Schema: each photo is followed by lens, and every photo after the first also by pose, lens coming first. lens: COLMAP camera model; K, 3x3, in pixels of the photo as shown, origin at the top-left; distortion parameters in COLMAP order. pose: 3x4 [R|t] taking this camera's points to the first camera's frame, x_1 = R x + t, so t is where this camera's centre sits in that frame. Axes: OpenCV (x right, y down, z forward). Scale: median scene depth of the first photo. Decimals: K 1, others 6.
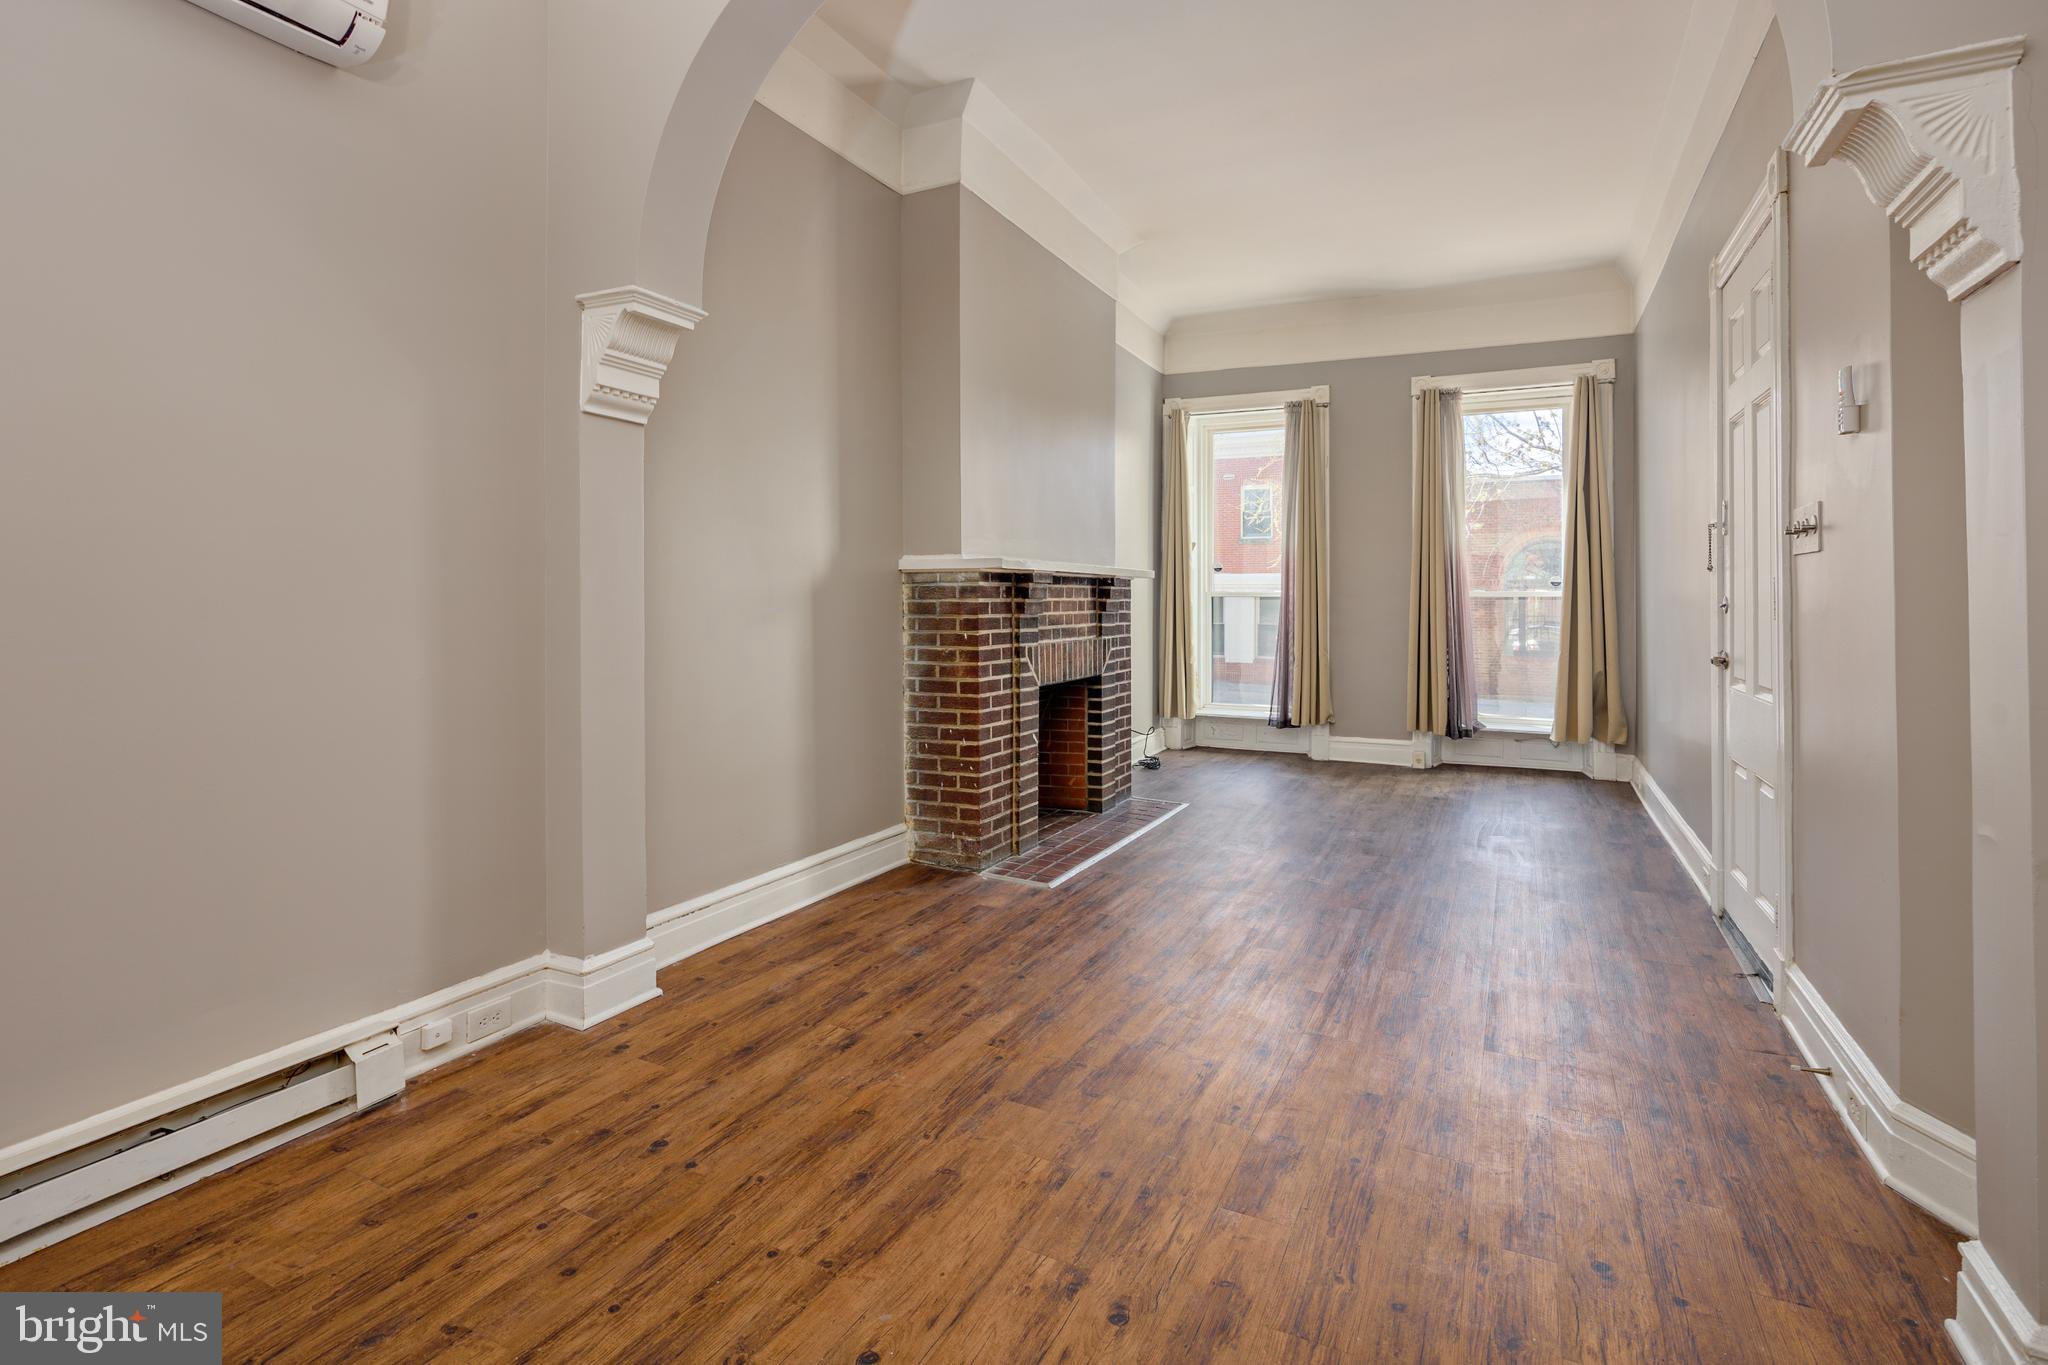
lens RADIAL K [[995.5, 0, 1010.7], [0, 995.5, 589.1], [0, 0, 1]] dist [0.006090, -0.007278]
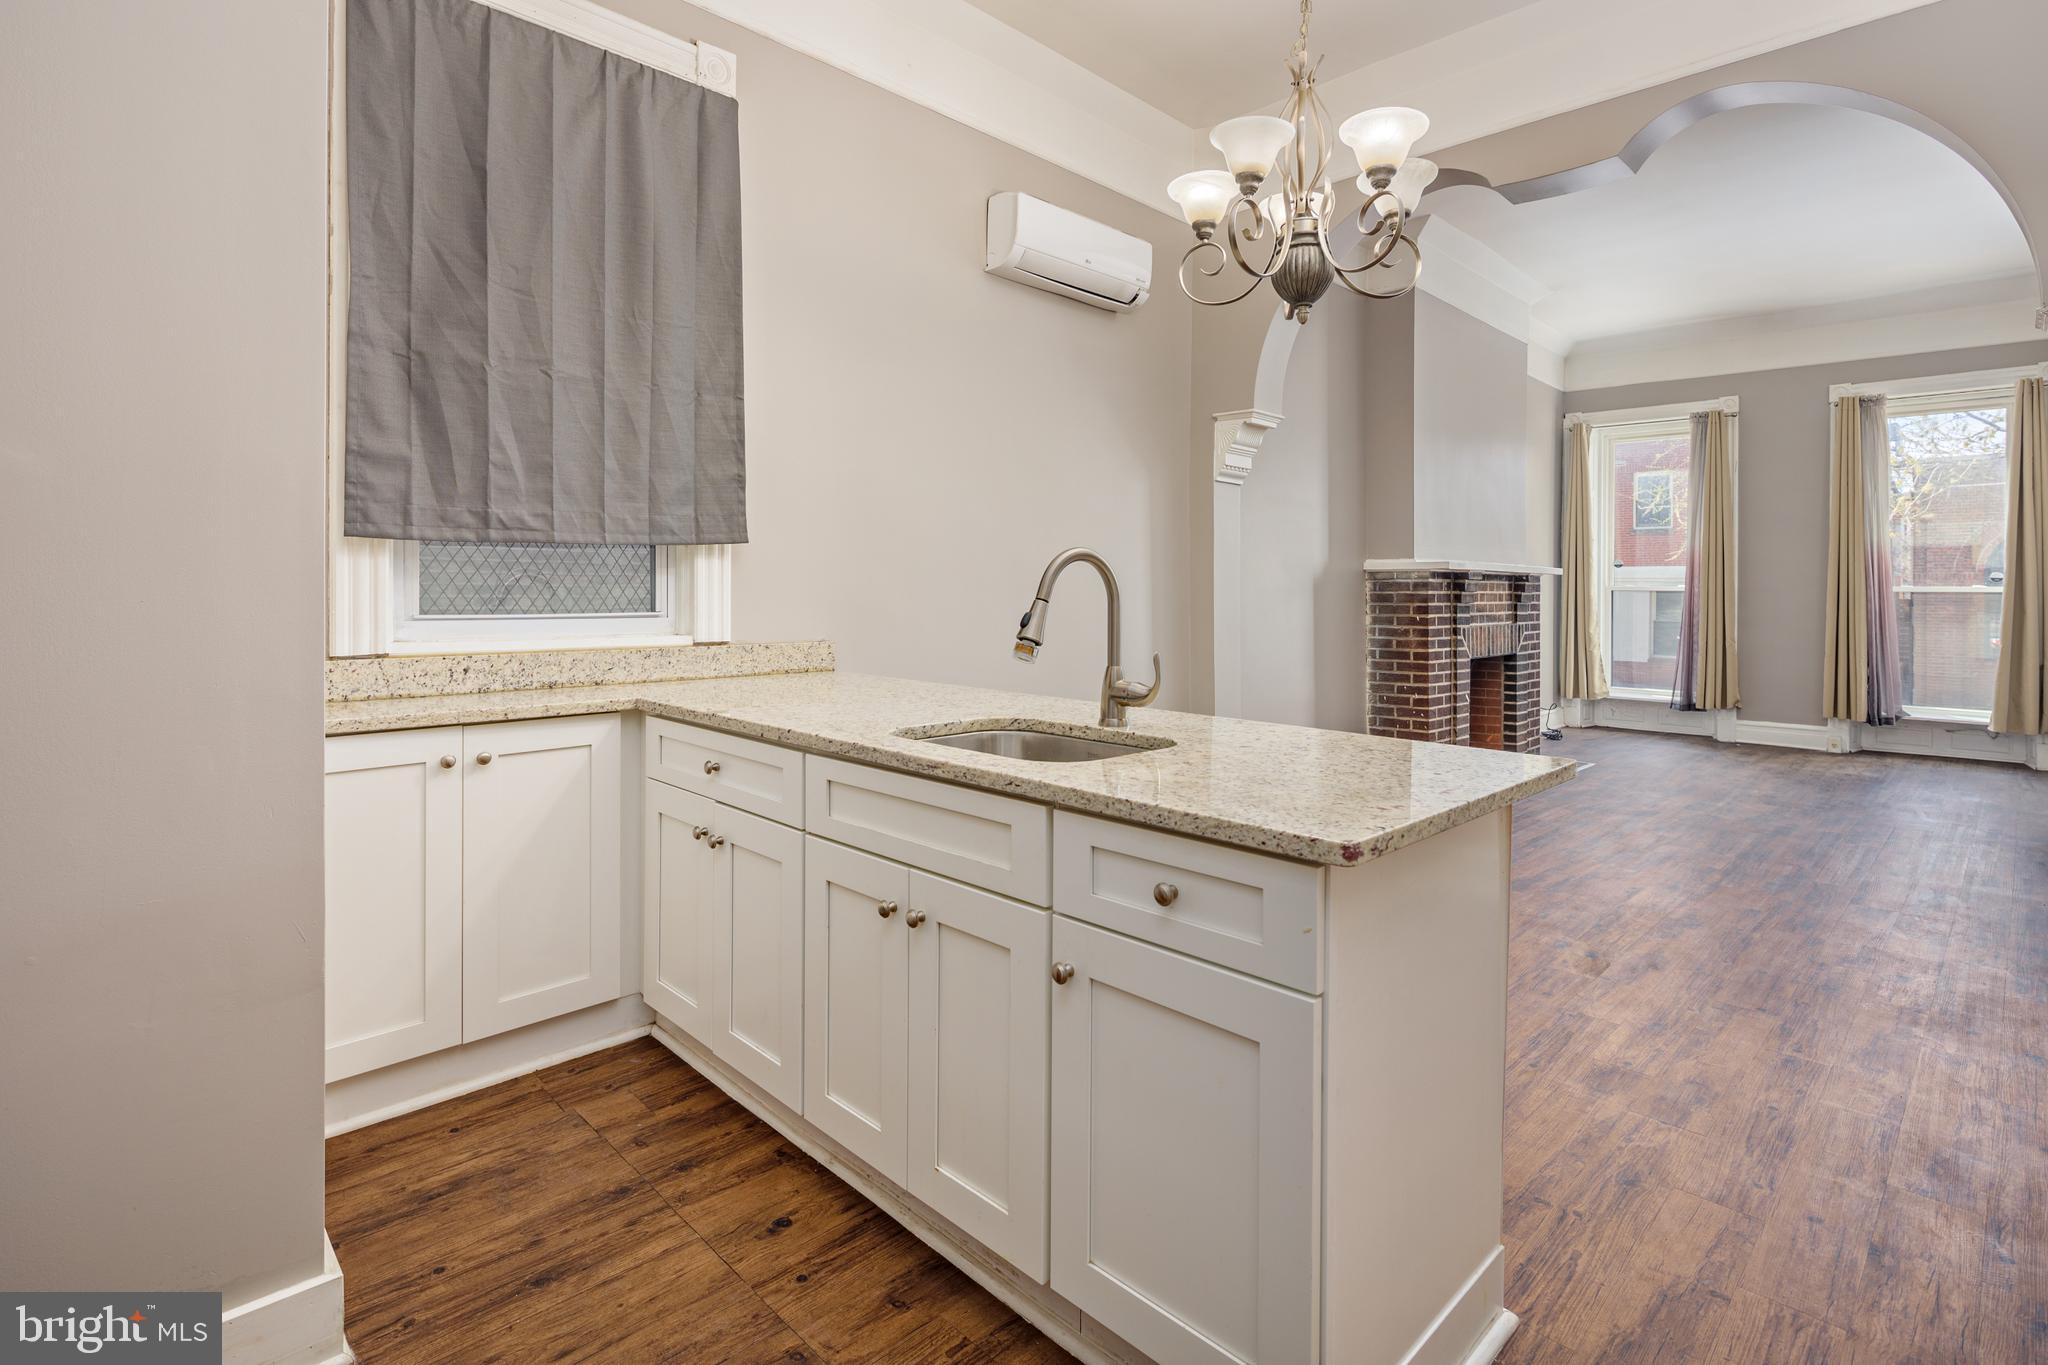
lens RADIAL K [[995.5, 0, 1010.7], [0, 995.5, 589.1], [0, 0, 1]] dist [0.006090, -0.007278]
pose [[0.946605, 0.004367, -0.322365, -0.107838], [-0.002186, 0.999972, 0.007129, -0.001265], [0.322387, -0.006044, 0.946589, -0.383763]]
